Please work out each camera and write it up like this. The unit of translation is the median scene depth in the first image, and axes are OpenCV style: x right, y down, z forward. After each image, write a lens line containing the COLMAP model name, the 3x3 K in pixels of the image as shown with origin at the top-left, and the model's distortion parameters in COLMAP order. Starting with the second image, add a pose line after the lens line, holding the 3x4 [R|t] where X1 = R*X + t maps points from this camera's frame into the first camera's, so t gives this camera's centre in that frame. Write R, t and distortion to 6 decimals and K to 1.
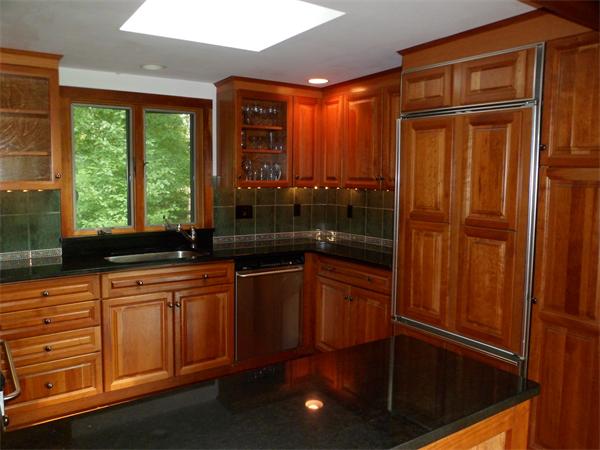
lens RADIAL K [[476.5, 0, 300.0], [0, 476.5, 225.0], [0, 0, 1]] dist [-0.004562, -0.003185]
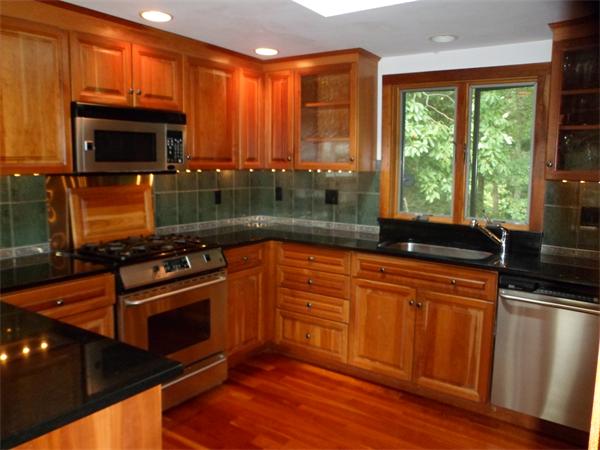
lens RADIAL K [[527.8, 0, 300.0], [0, 527.8, 225.0], [0, 0, 1]] dist [0.014492, -0.004425]
pose [[0.321381, 0.123171, -0.938905, 0.586823], [-0.117343, 0.989043, 0.089583, -0.043275], [0.939652, 0.081384, 0.332313, 0.446398]]
